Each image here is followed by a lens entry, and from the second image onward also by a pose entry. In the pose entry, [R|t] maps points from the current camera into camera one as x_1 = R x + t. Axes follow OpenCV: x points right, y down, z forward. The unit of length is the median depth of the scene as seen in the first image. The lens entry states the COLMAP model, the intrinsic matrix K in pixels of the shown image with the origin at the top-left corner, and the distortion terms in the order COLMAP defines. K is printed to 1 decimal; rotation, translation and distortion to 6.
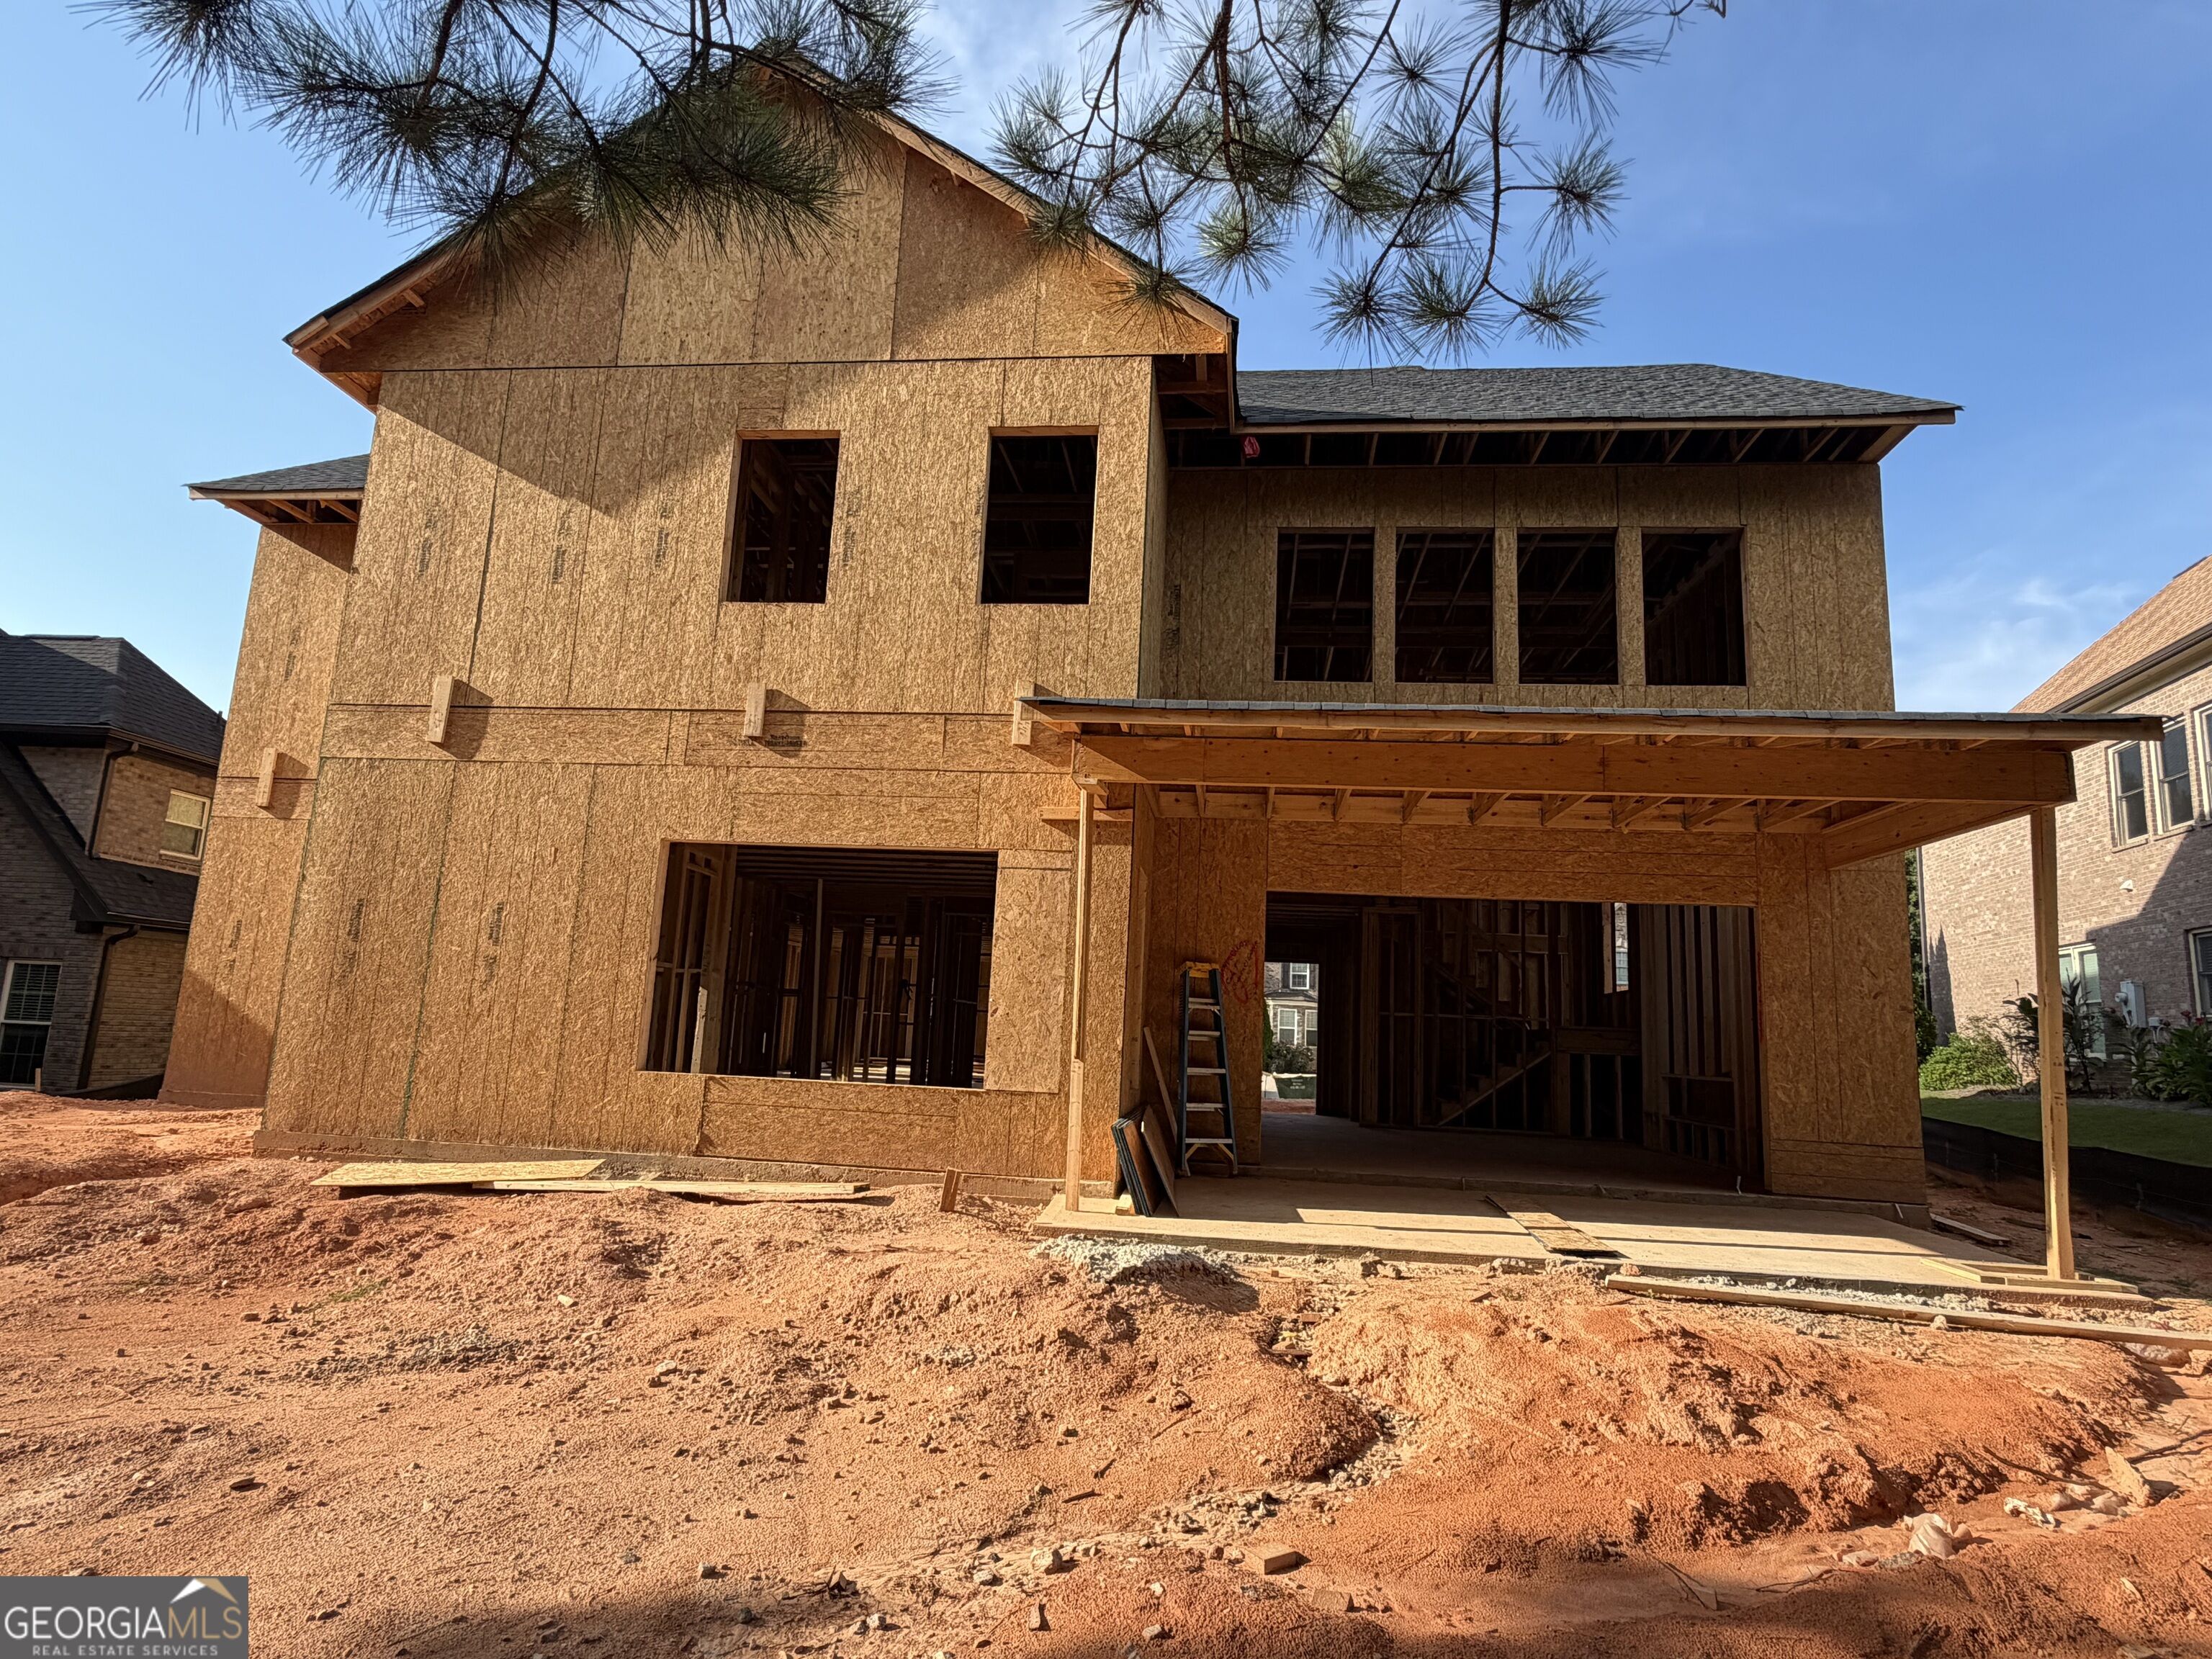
lens RADIAL K [[1216.9, 0, 1106.0], [0, 1216.9, 829.5], [0, 0, 1]] dist [0.001131, 0.000532]
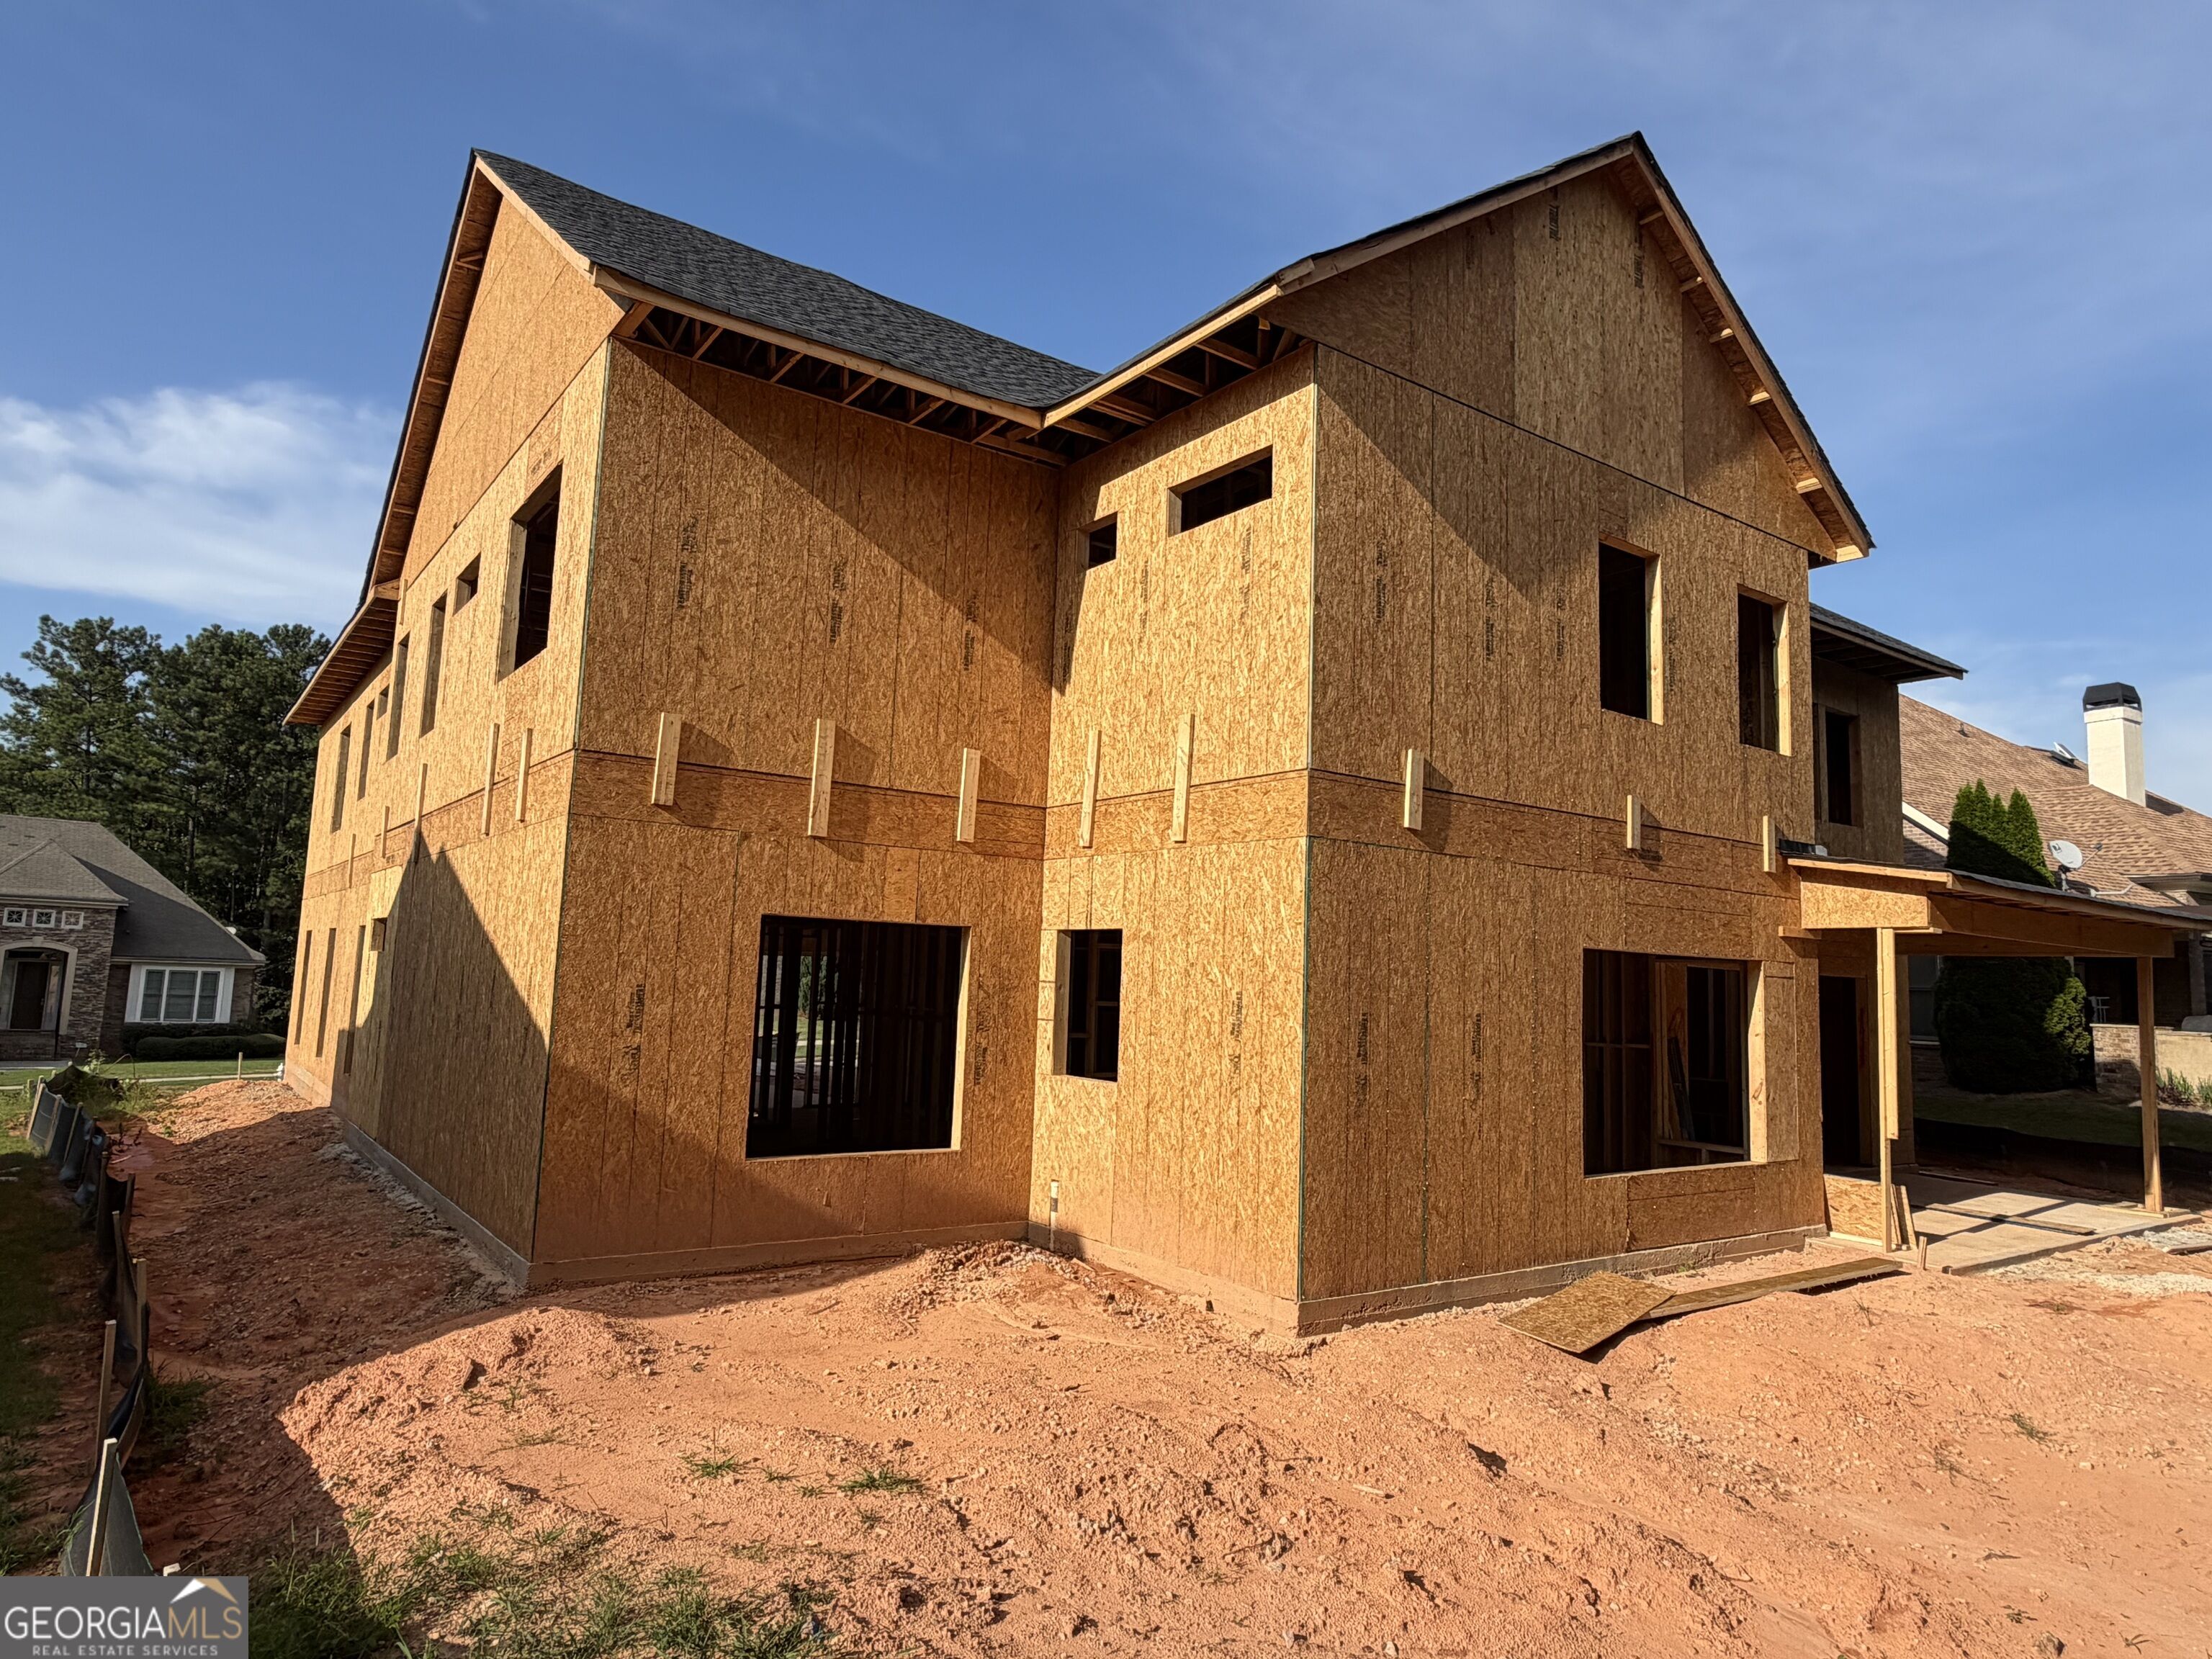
lens RADIAL K [[1328.3, 0, 1106.0], [0, 1328.3, 829.5], [0, 0, 1]] dist [-0.000113, 0.000141]
pose [[0.742443, 0.057256, 0.667458, -1.325507], [-0.115349, 0.992386, 0.043179, -0.085722], [-0.659903, -0.109049, 0.743395, 0.432891]]
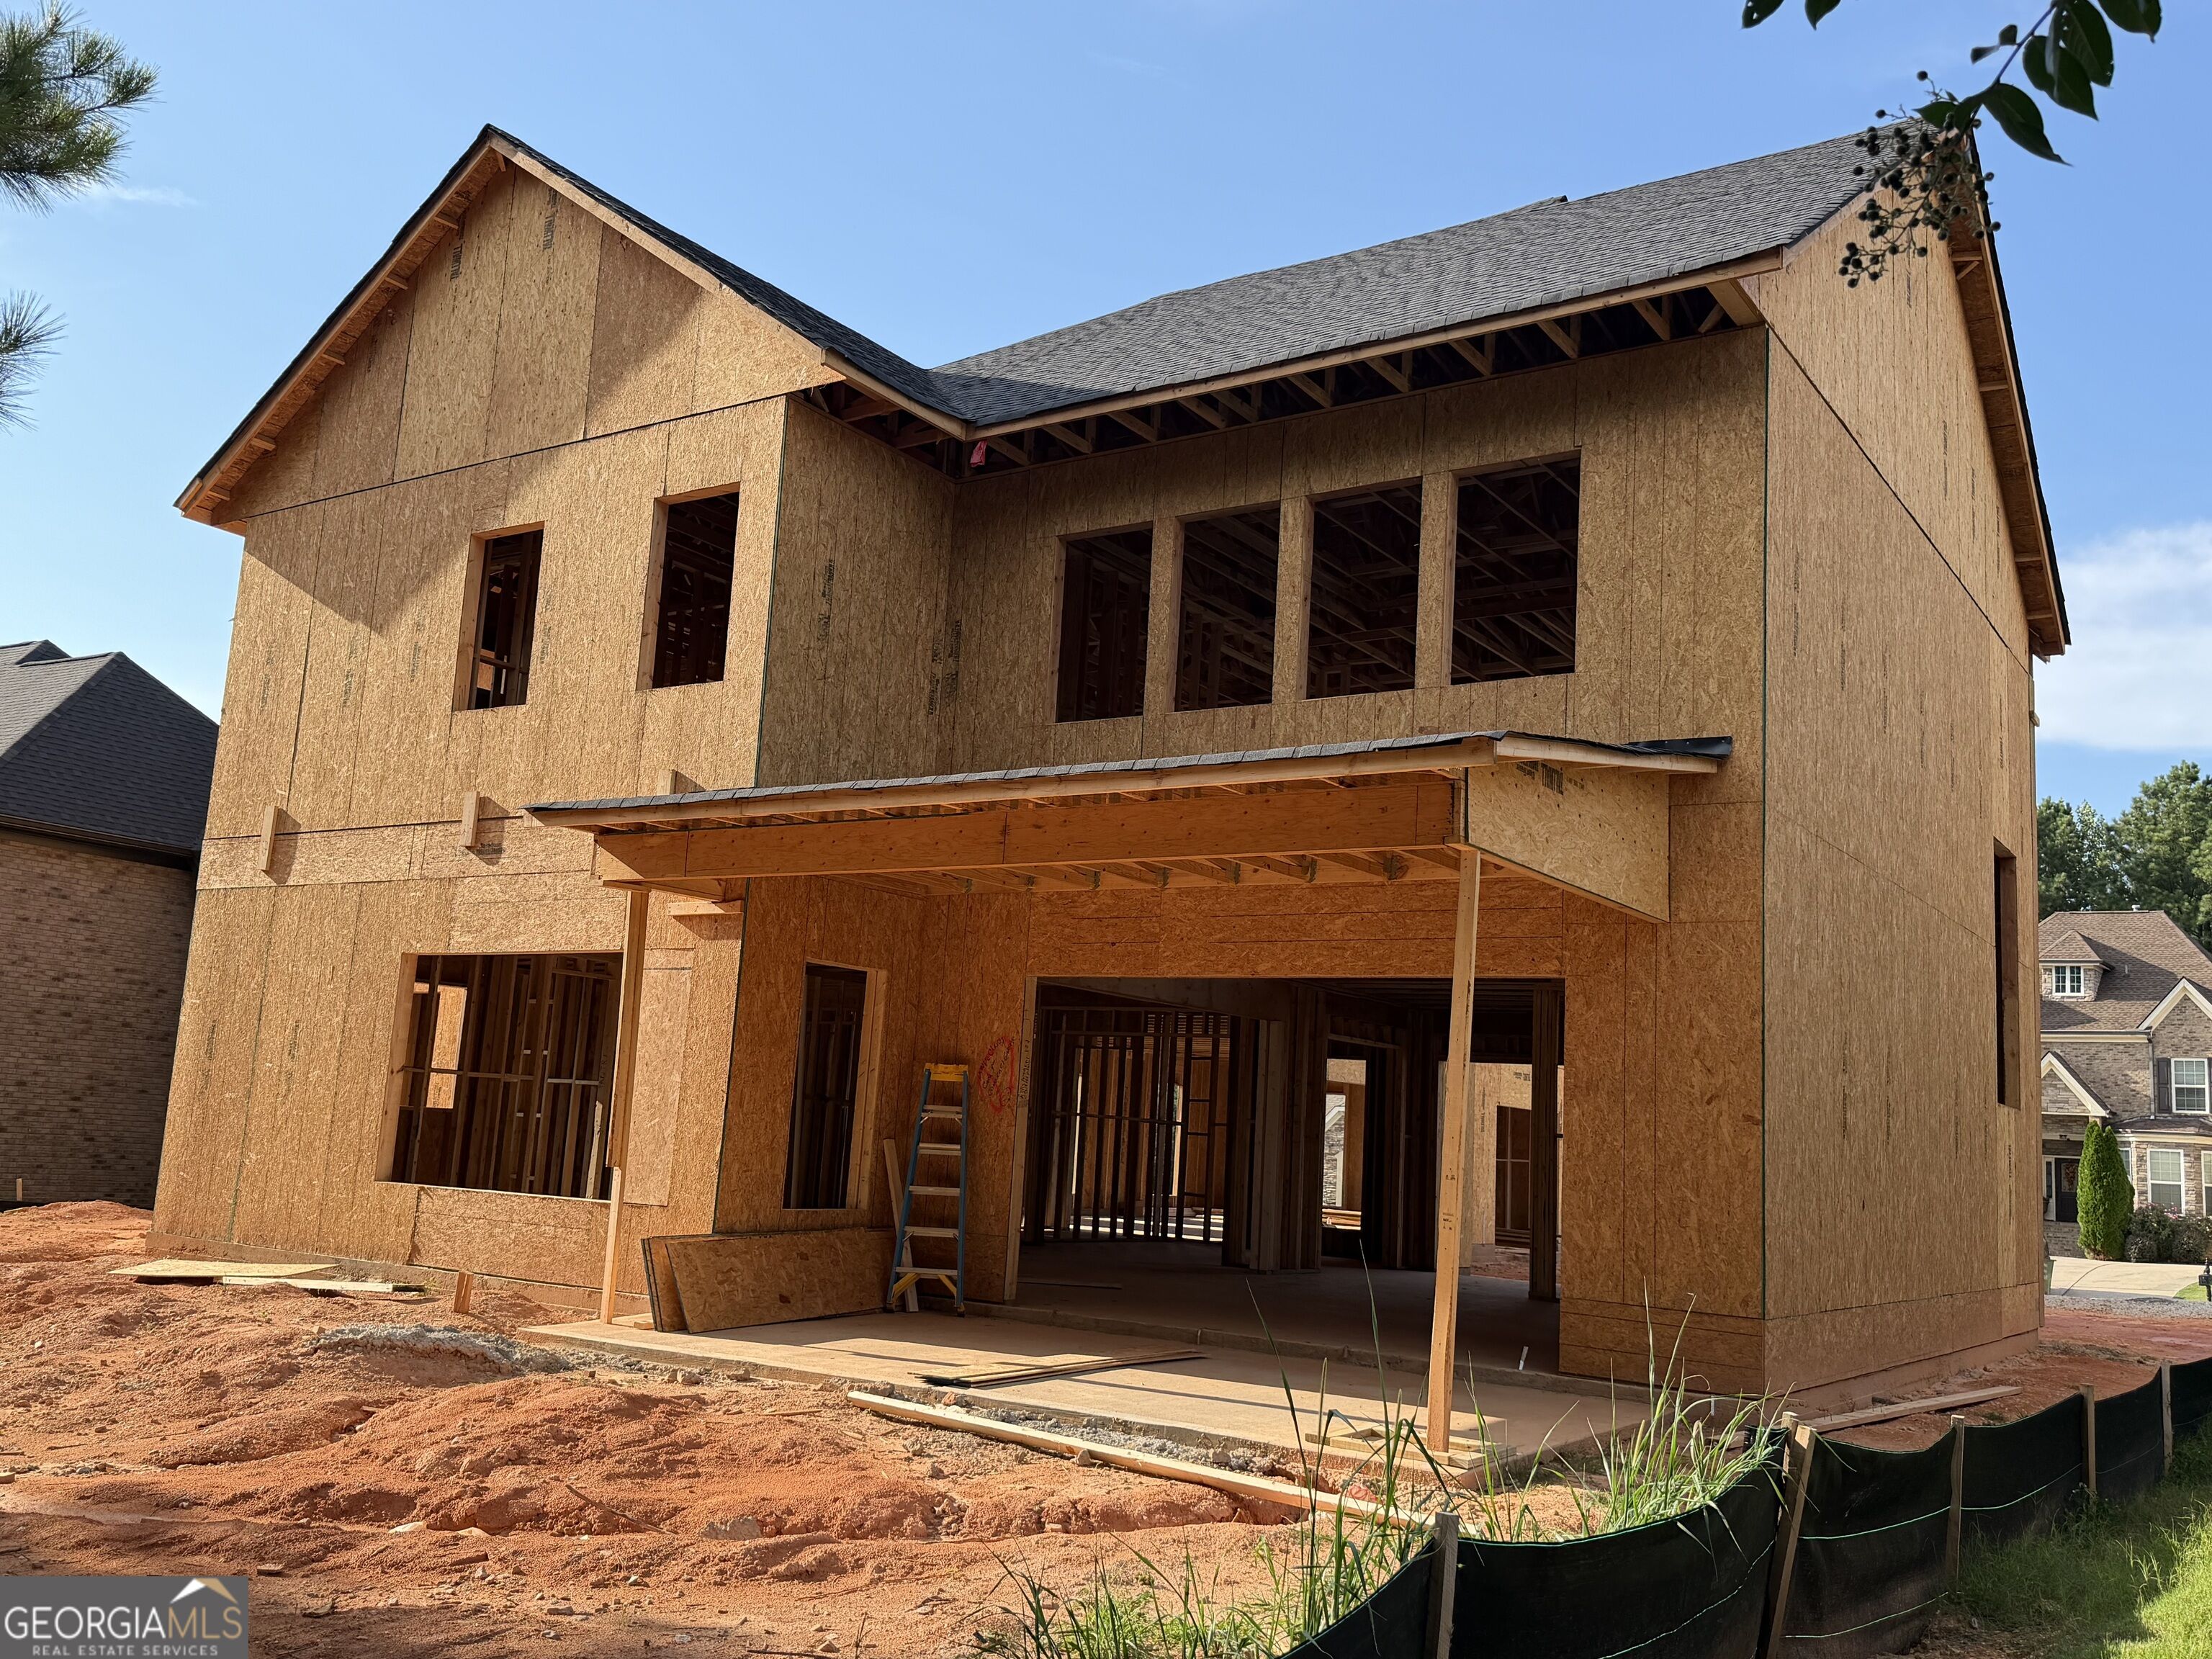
lens RADIAL K [[1909.1, 0, 1106.0], [0, 1909.1, 829.5], [0, 0, 1]] dist [0.155369, -0.345231]
pose [[0.884888, -0.071429, -0.460294, 0.861465], [0.062574, 0.997444, -0.034488, -0.002522], [0.461581, 0.001716, 0.887096, -0.155257]]
